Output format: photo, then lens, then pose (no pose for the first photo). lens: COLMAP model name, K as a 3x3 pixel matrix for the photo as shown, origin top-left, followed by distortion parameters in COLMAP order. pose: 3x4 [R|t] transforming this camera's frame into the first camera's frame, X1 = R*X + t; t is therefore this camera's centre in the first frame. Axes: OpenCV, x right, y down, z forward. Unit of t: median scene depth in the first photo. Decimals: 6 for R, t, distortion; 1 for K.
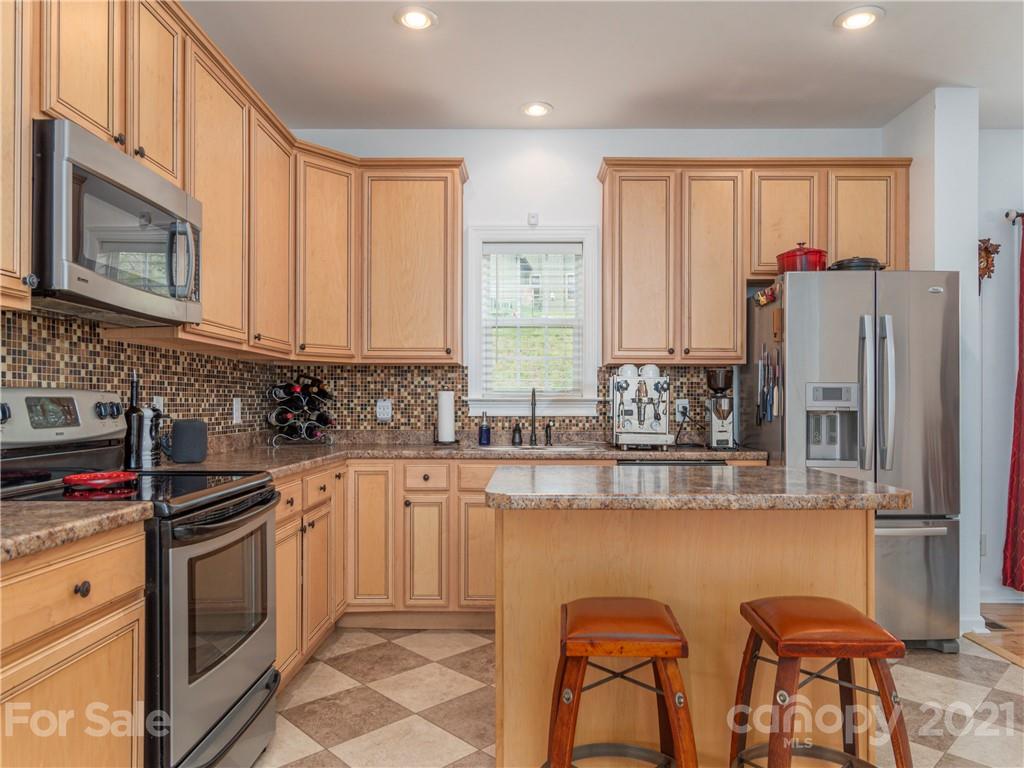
lens RADIAL K [[705.4, 0, 502.7], [0, 705.4, 393.4], [0, 0, 1]] dist [0.004941, -0.004064]
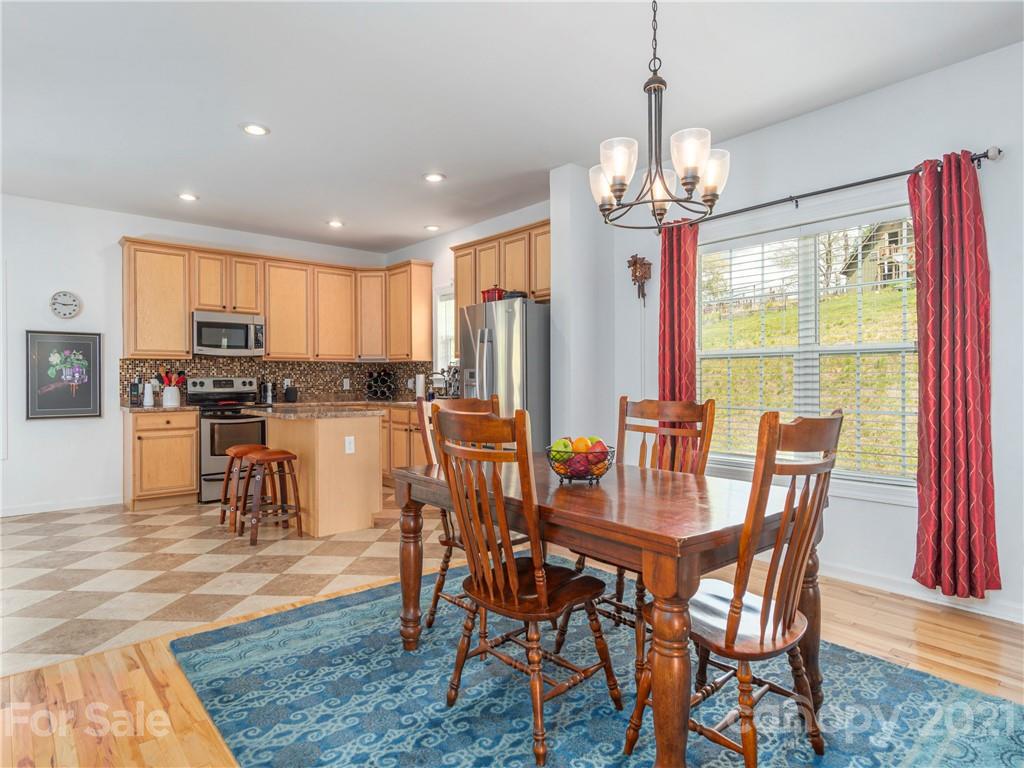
lens RADIAL K [[595.4, 0, 440.5], [0, 595.4, 377.8], [0, 0, 1]] dist [0.002203, 0.004279]
pose [[0.598909, -0.005404, -0.800799, 1.443990], [0.015183, 0.999874, 0.004608, -0.000872], [0.800673, -0.014918, 0.598916, 0.039538]]
